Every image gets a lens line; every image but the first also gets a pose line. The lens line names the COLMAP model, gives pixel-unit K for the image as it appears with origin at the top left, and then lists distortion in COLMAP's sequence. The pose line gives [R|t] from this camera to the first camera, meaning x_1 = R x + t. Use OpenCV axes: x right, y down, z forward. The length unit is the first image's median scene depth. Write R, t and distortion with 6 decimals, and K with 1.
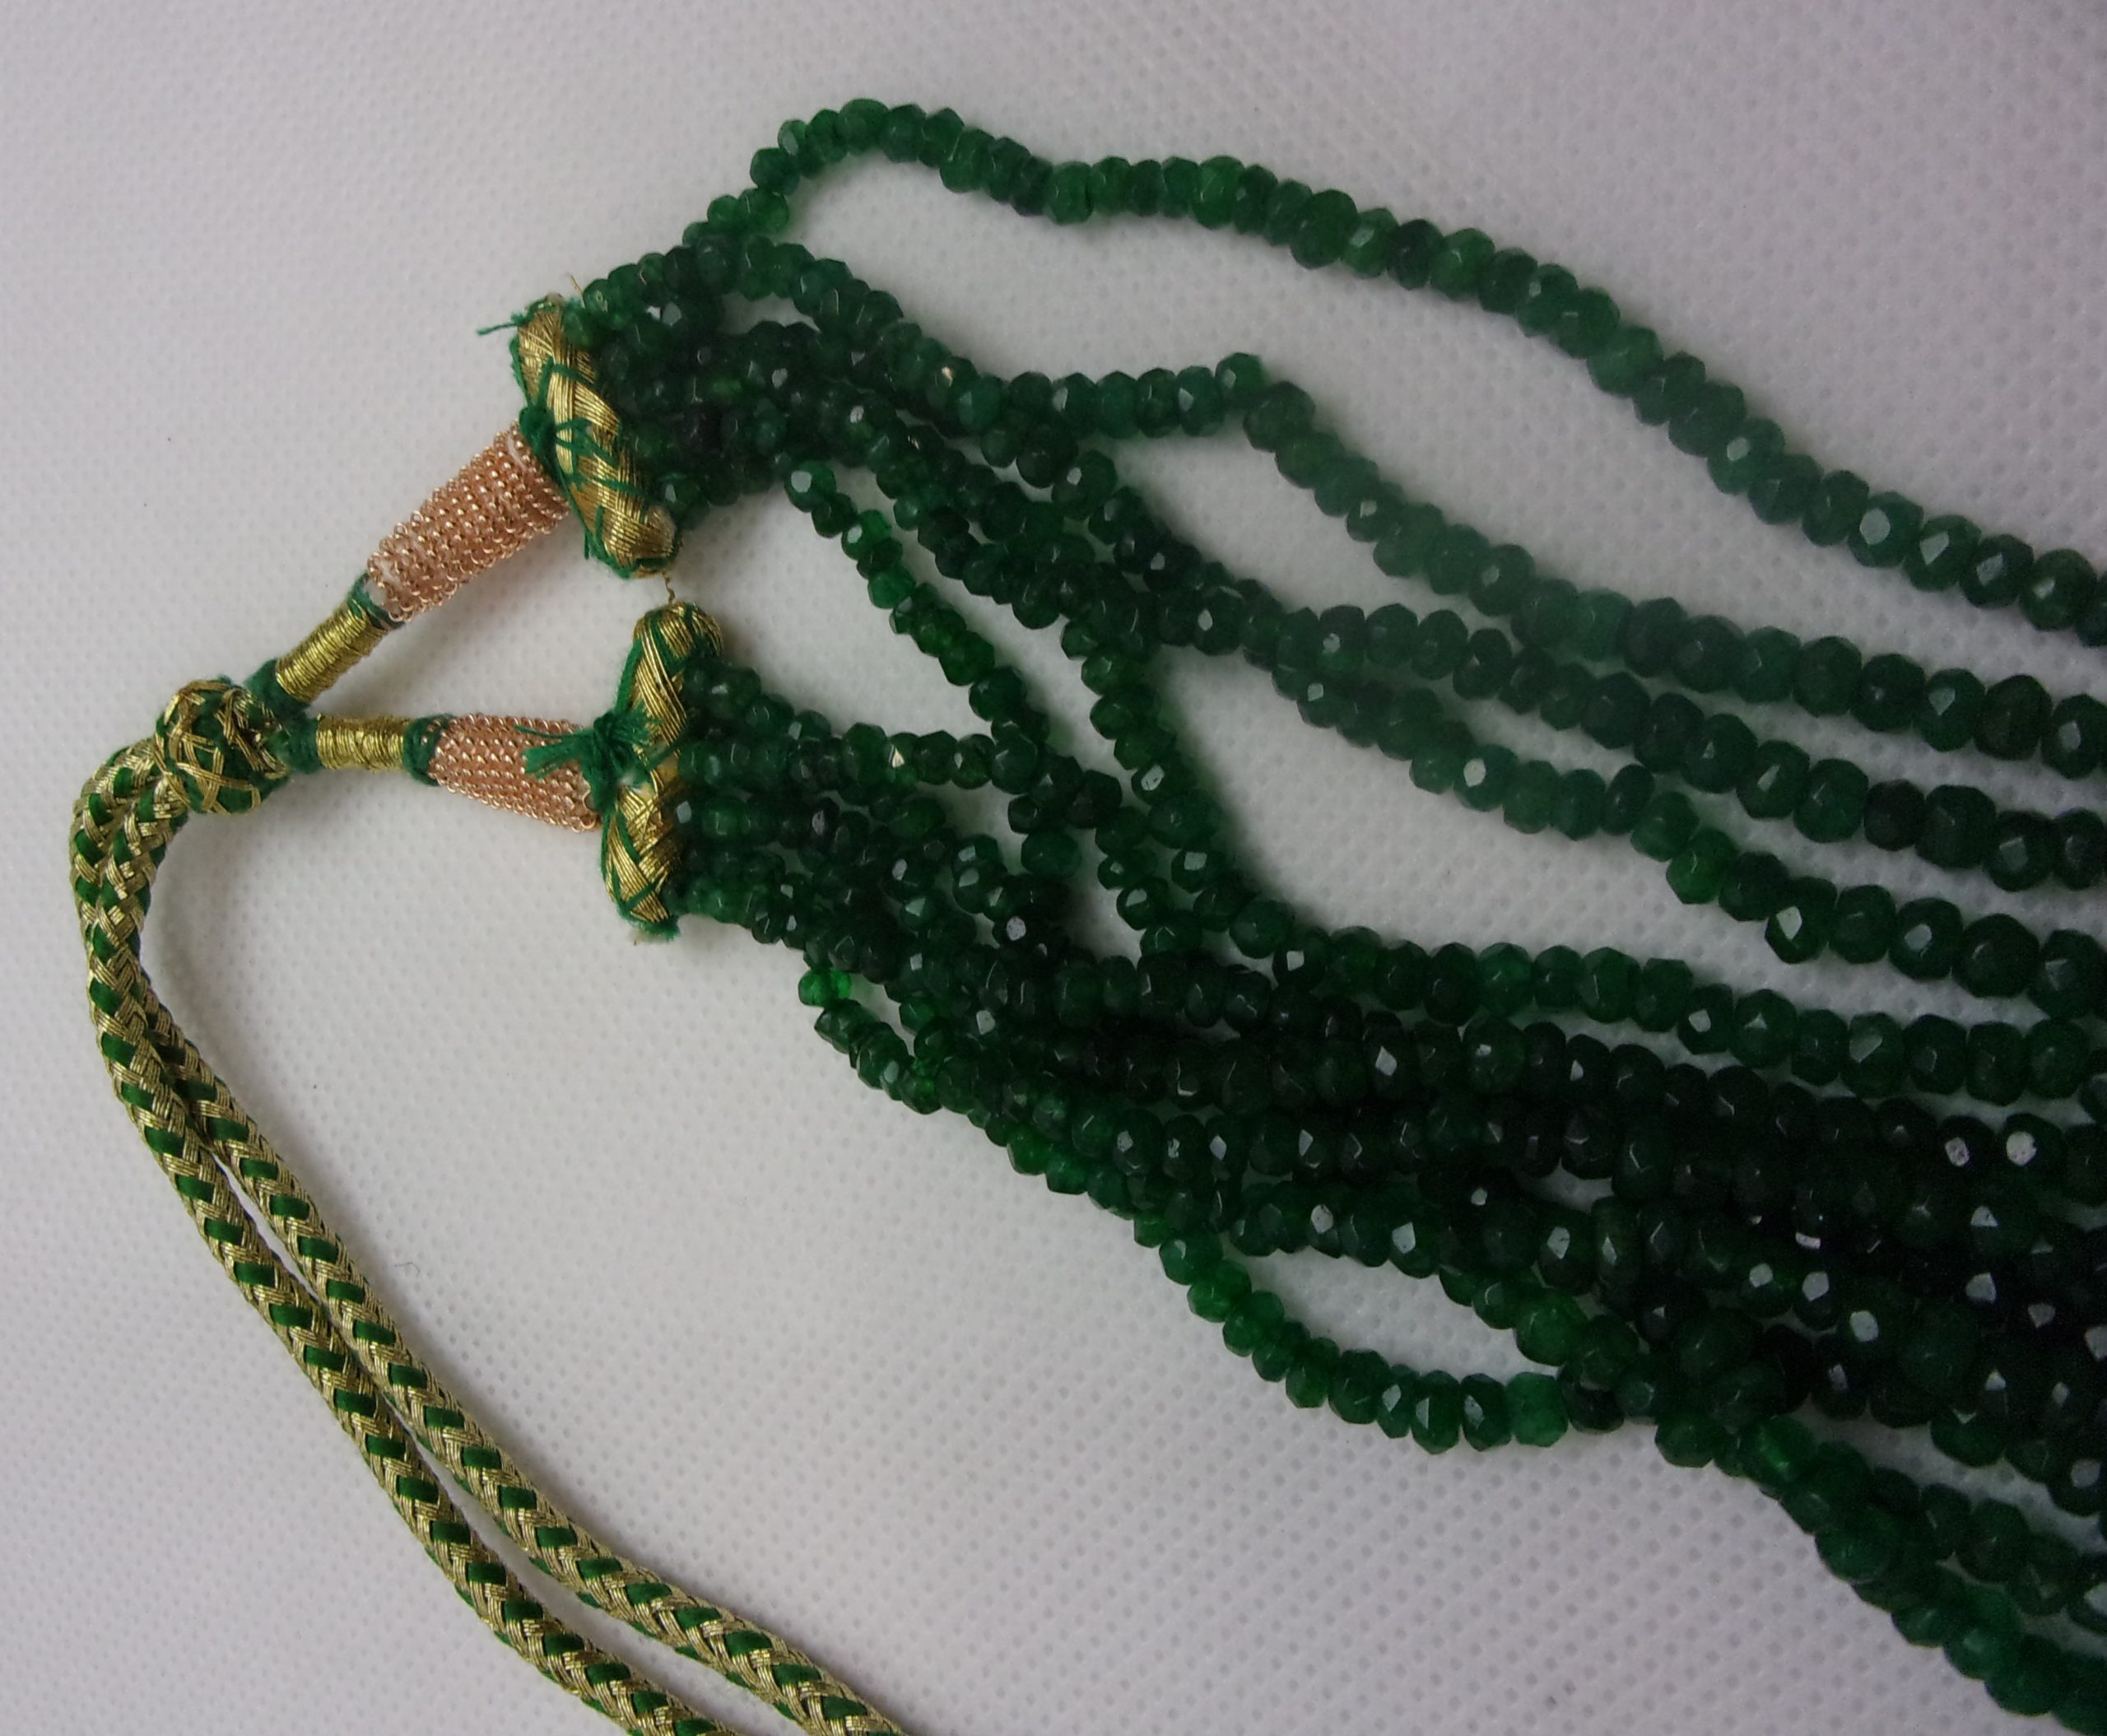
lens RADIAL K [[1990.8, 0, 1053.5], [0, 1990.8, 868.0], [0, 0, 1]] dist [-0.011499, -0.011556]
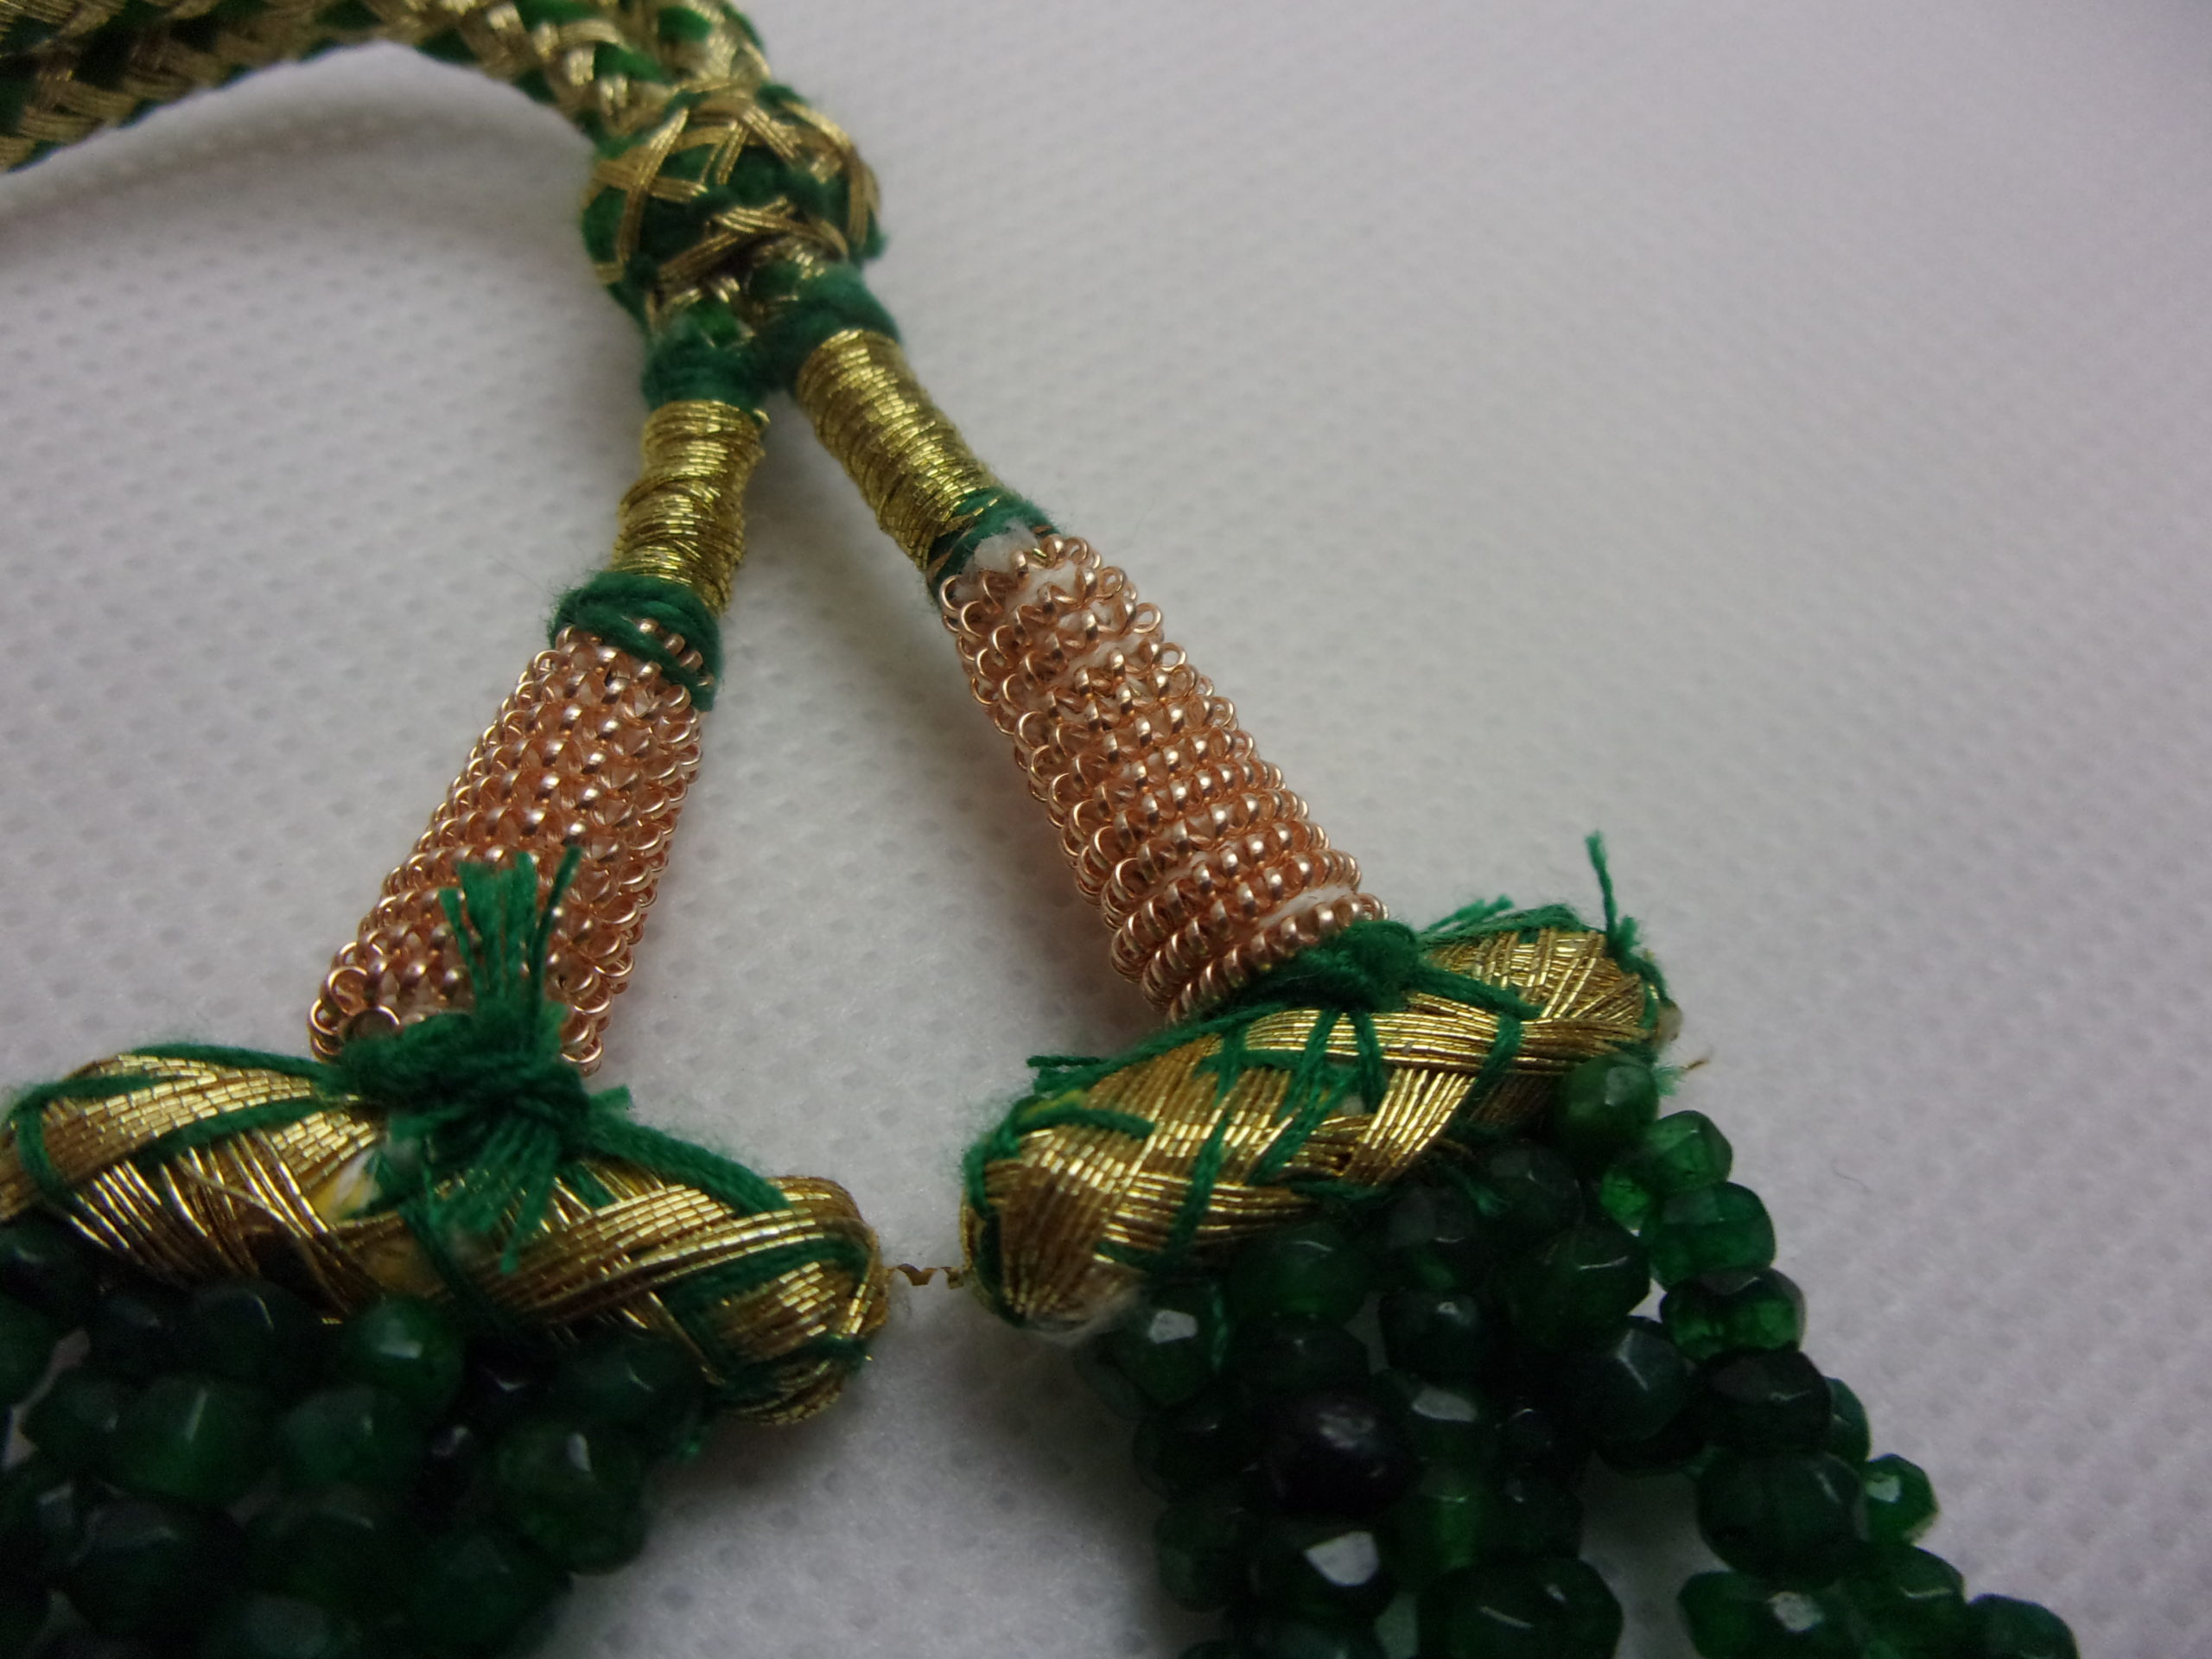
lens RADIAL K [[1808.2, 0, 1106.0], [0, 1808.2, 829.5], [0, 0, 1]] dist [0.002031, 0.000461]
pose [[-0.071672, 0.974971, -0.210463, -0.204030], [-0.993061, -0.089475, -0.076312, -0.138280], [-0.093233, 0.203533, 0.974619, 0.638567]]
